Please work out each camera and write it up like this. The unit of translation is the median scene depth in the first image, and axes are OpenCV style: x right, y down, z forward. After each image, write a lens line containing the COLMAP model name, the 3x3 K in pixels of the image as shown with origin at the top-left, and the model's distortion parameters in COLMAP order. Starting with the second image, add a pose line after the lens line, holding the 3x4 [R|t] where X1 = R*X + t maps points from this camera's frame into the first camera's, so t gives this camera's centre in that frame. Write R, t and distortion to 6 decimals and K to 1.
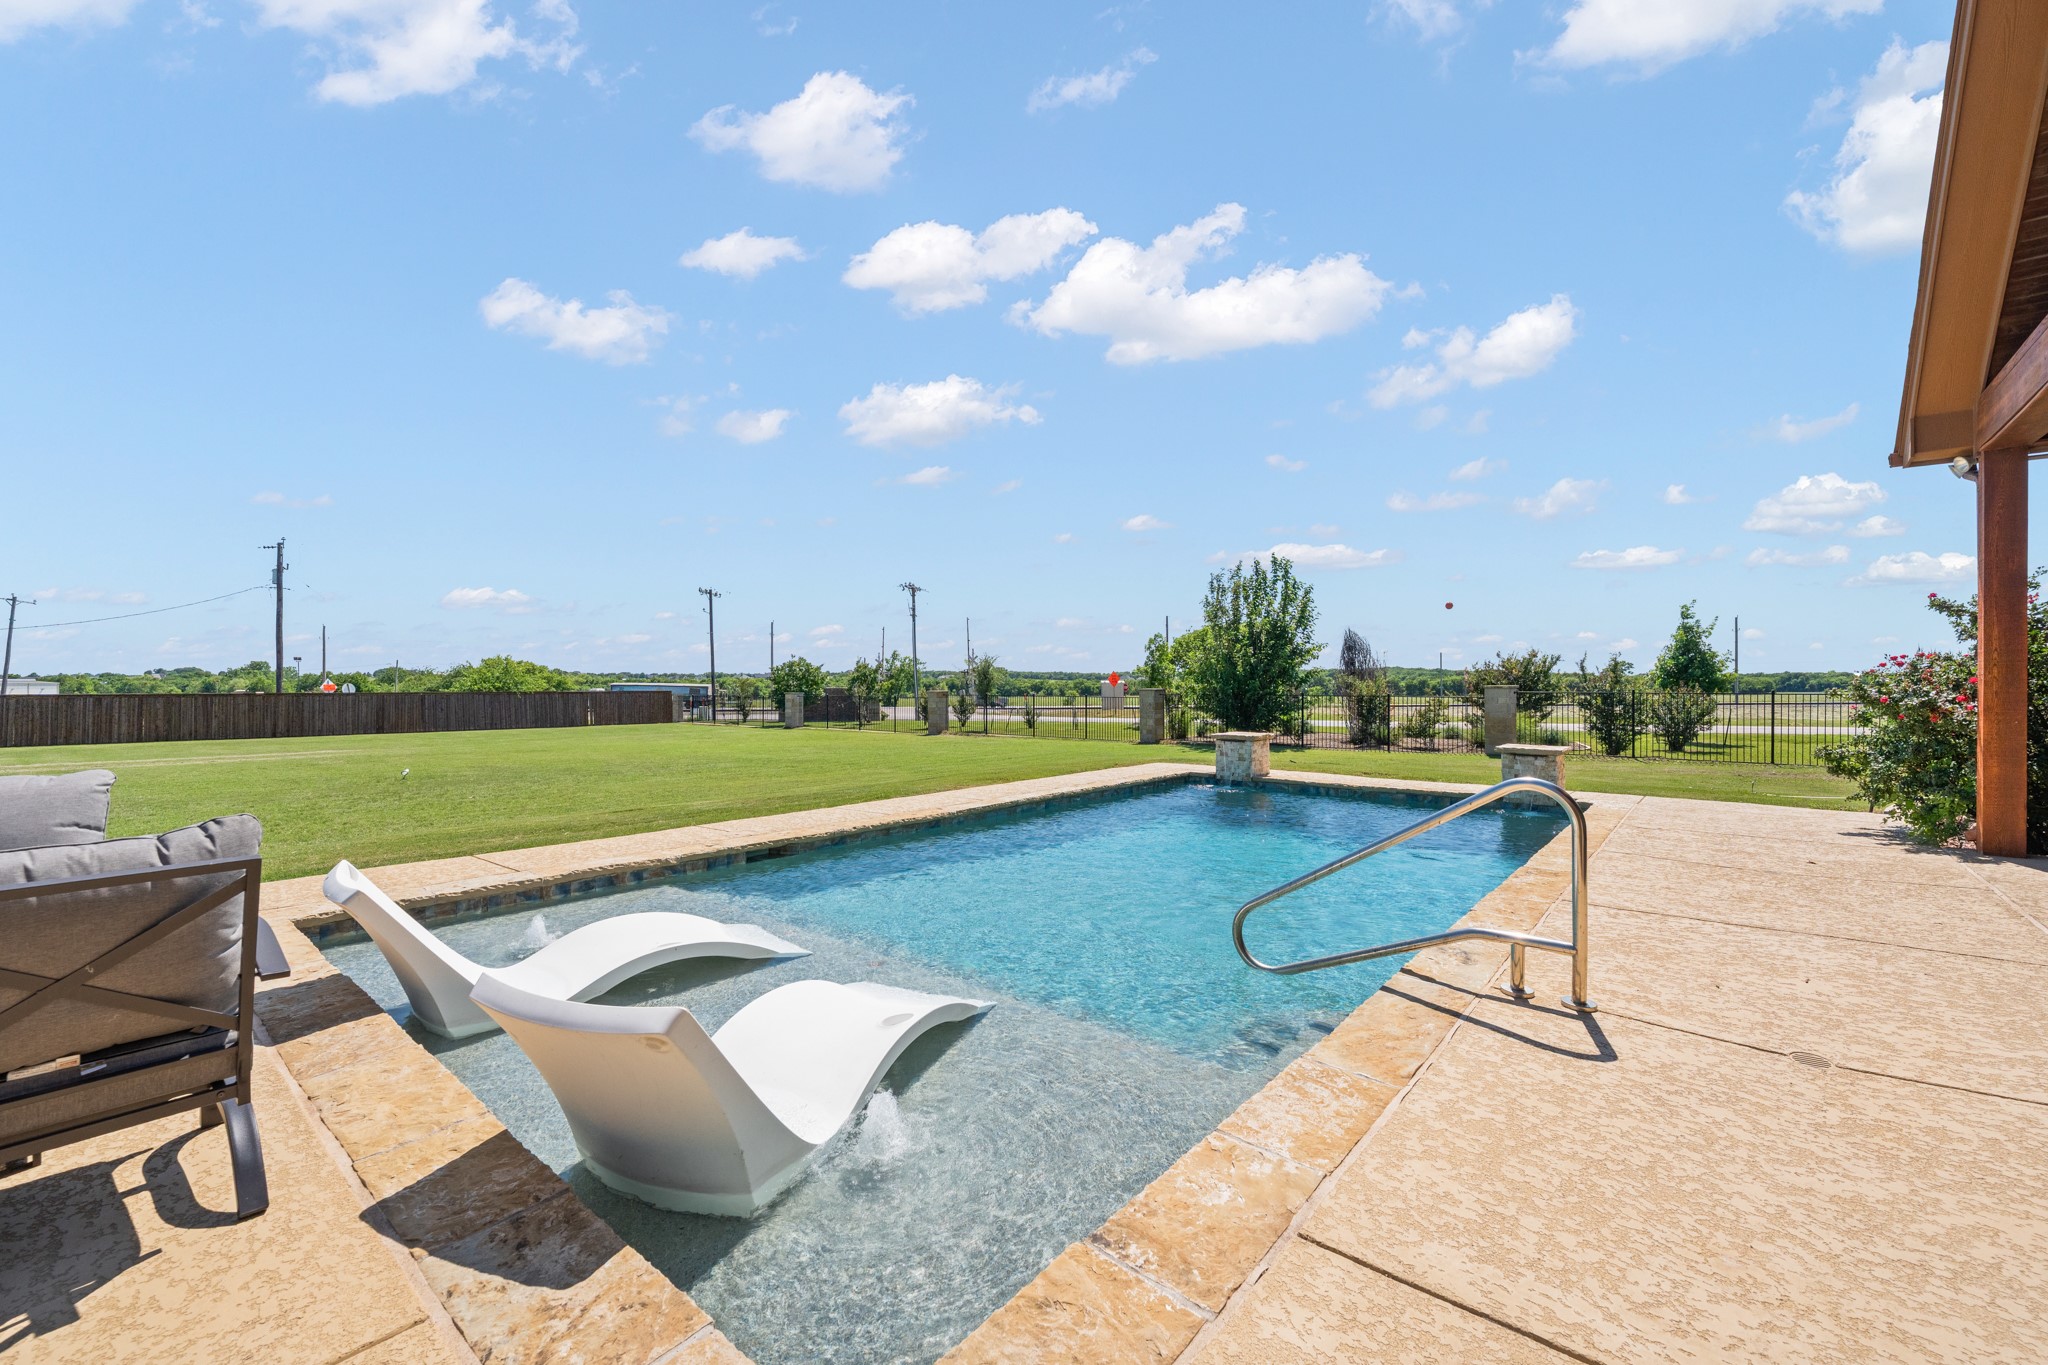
lens RADIAL K [[842.6, 0, 1053.5], [0, 842.6, 704.1], [0, 0, 1]] dist [0.001079, -0.000516]
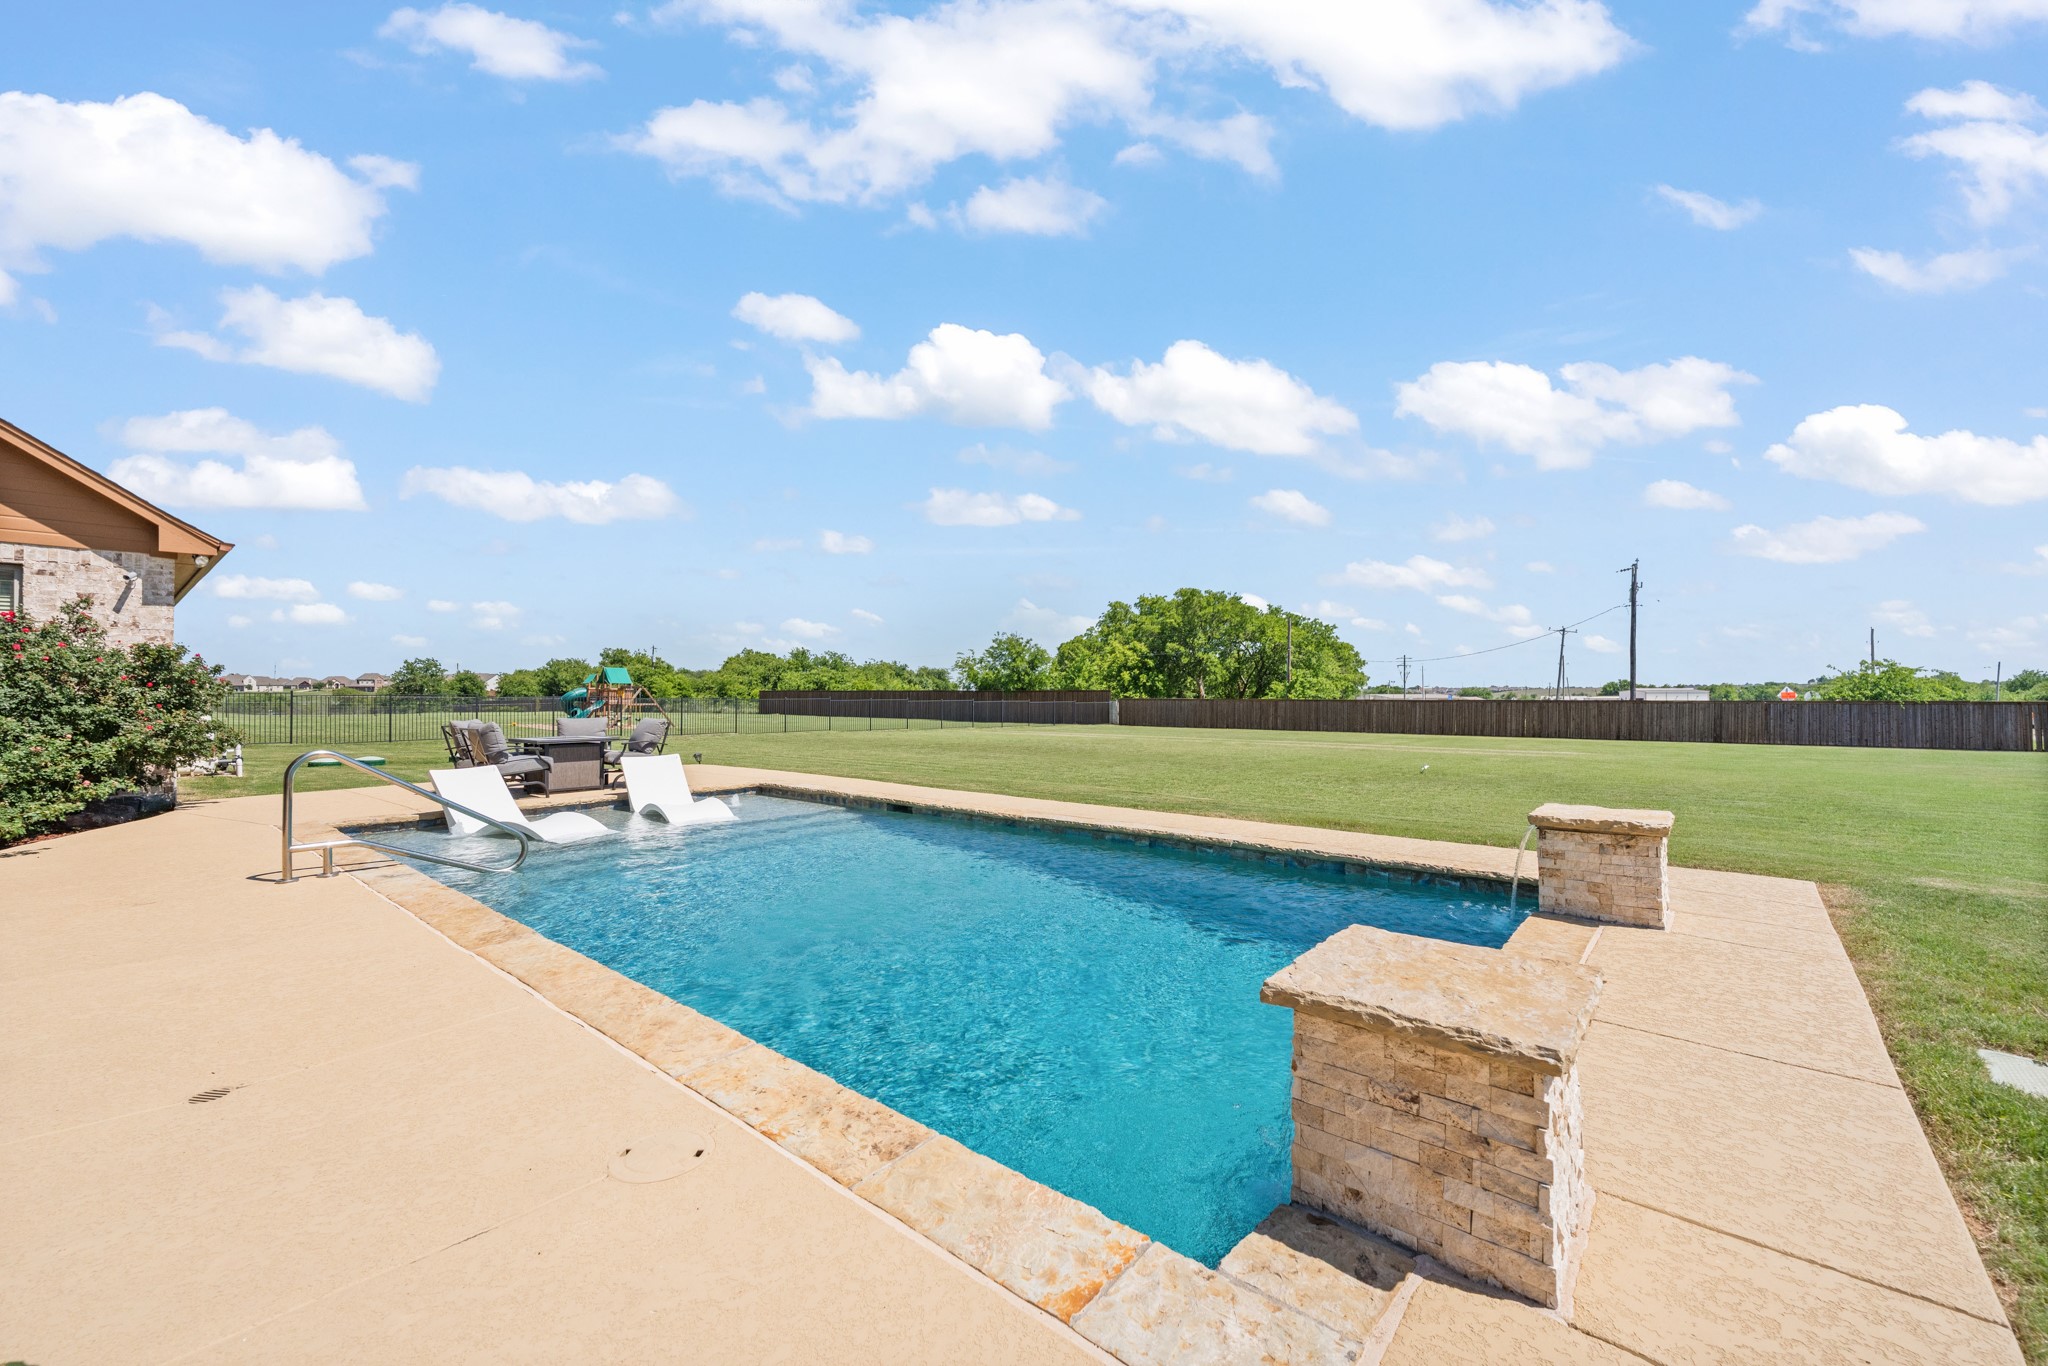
lens RADIAL K [[842.6, 0, 1014.6], [0, 842.6, 690.6], [0, 0, 1]] dist [0.001079, -0.000516]
pose [[-0.053040, -0.004745, -0.998581, 0.475321], [-0.019398, 0.999805, -0.003720, -0.013155], [0.998404, 0.019173, -0.053122, 0.523782]]
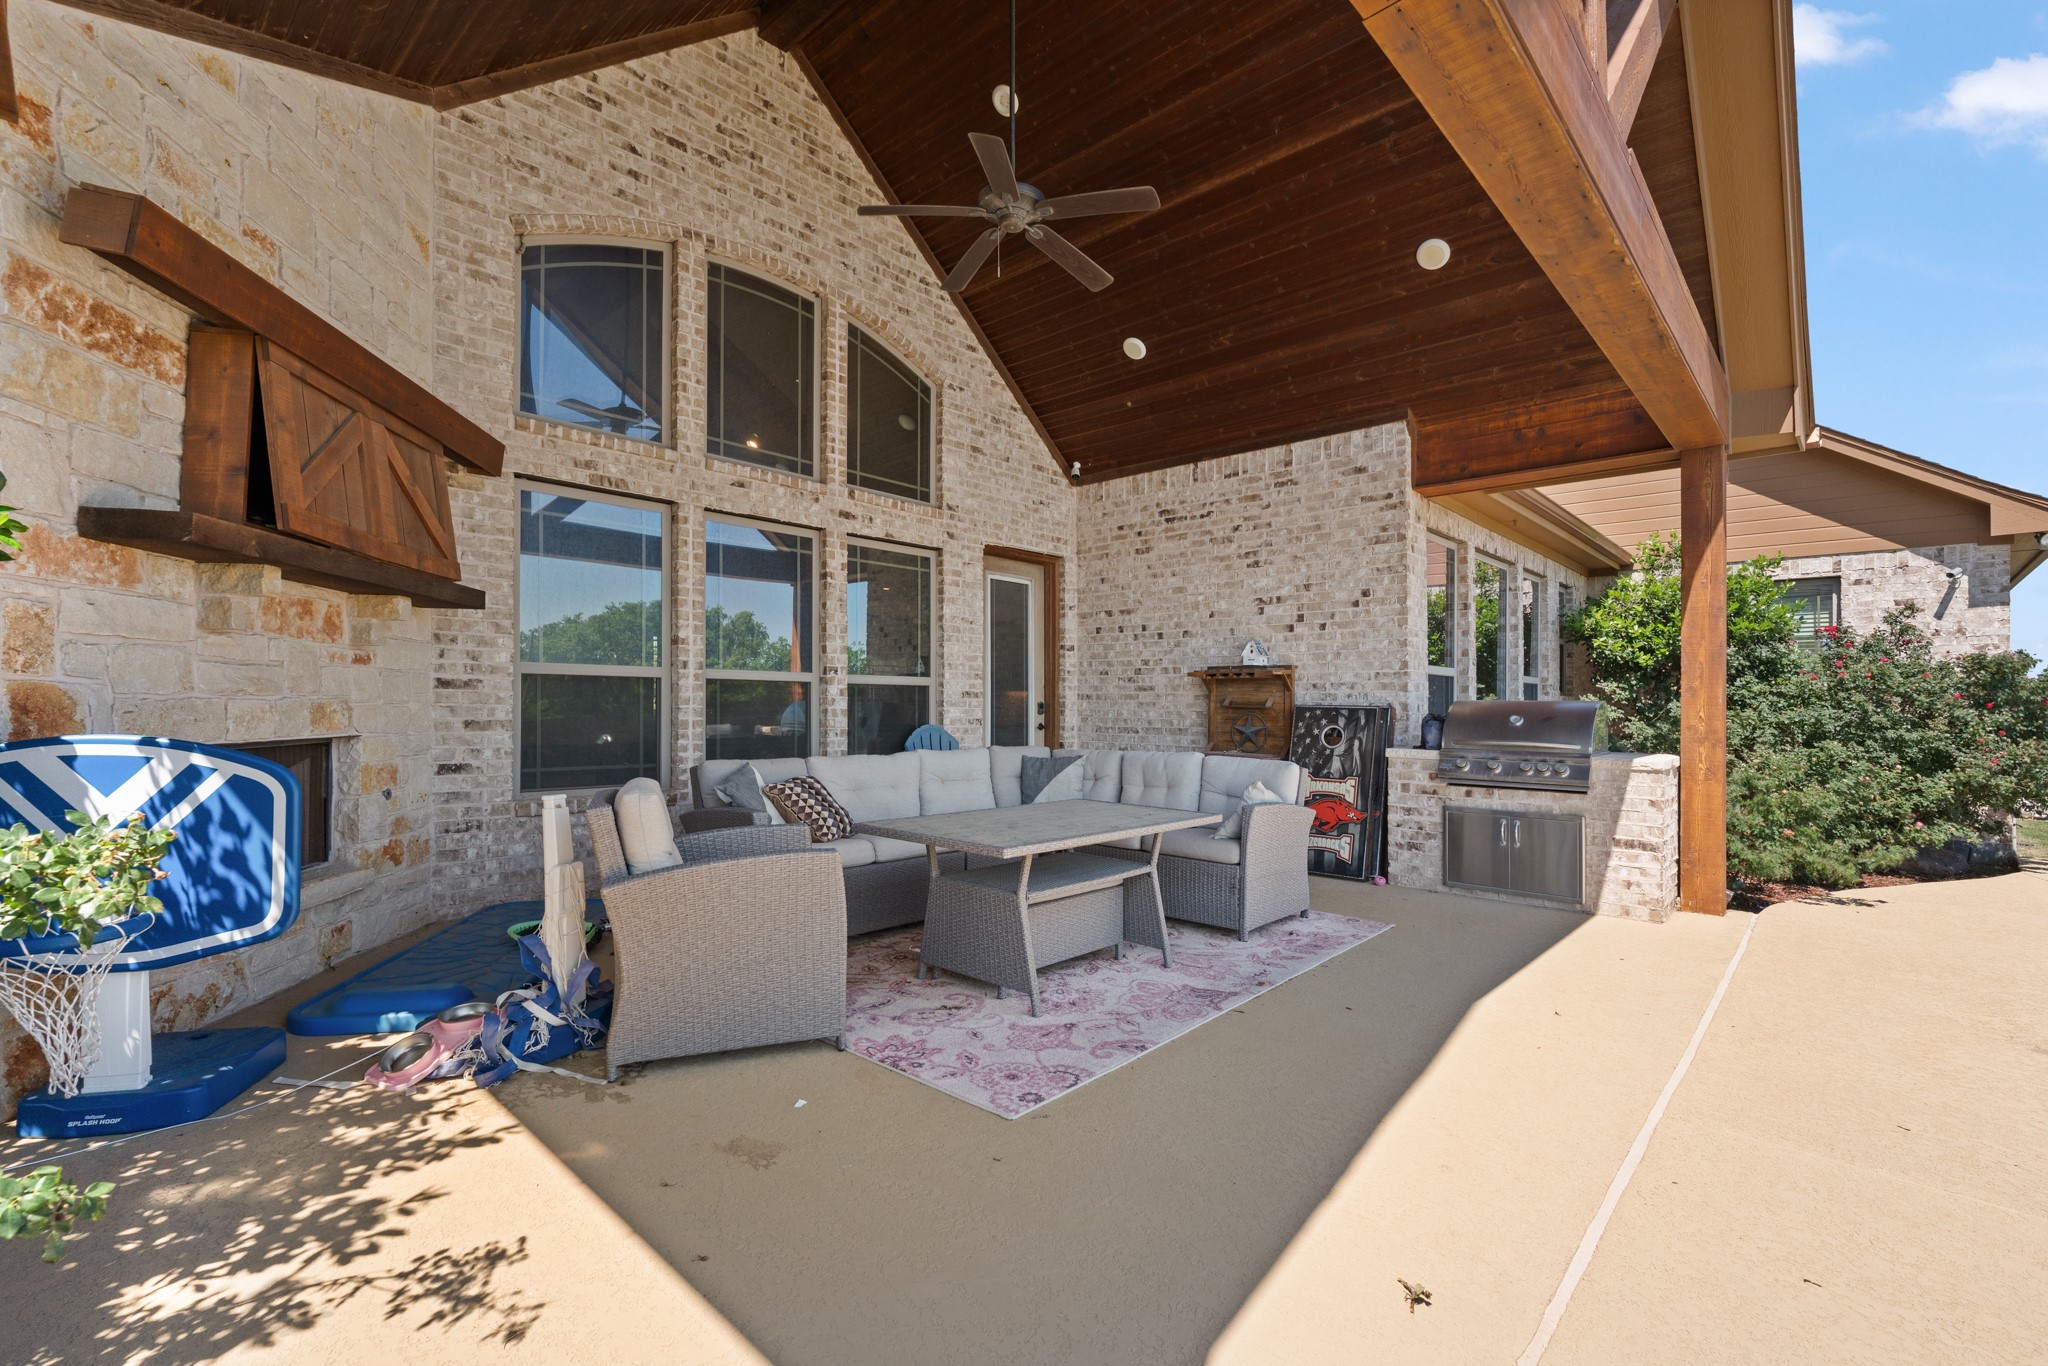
lens RADIAL K [[880.3, 0, 1027.1], [0, 880.3, 680.8], [0, 0, 1]] dist [0.004526, -0.003398]
pose [[-0.996929, -0.011462, 0.077468, 0.438805], [-0.011649, 0.999930, -0.001963, -0.013742], [-0.077441, -0.002859, -0.996993, 0.463785]]
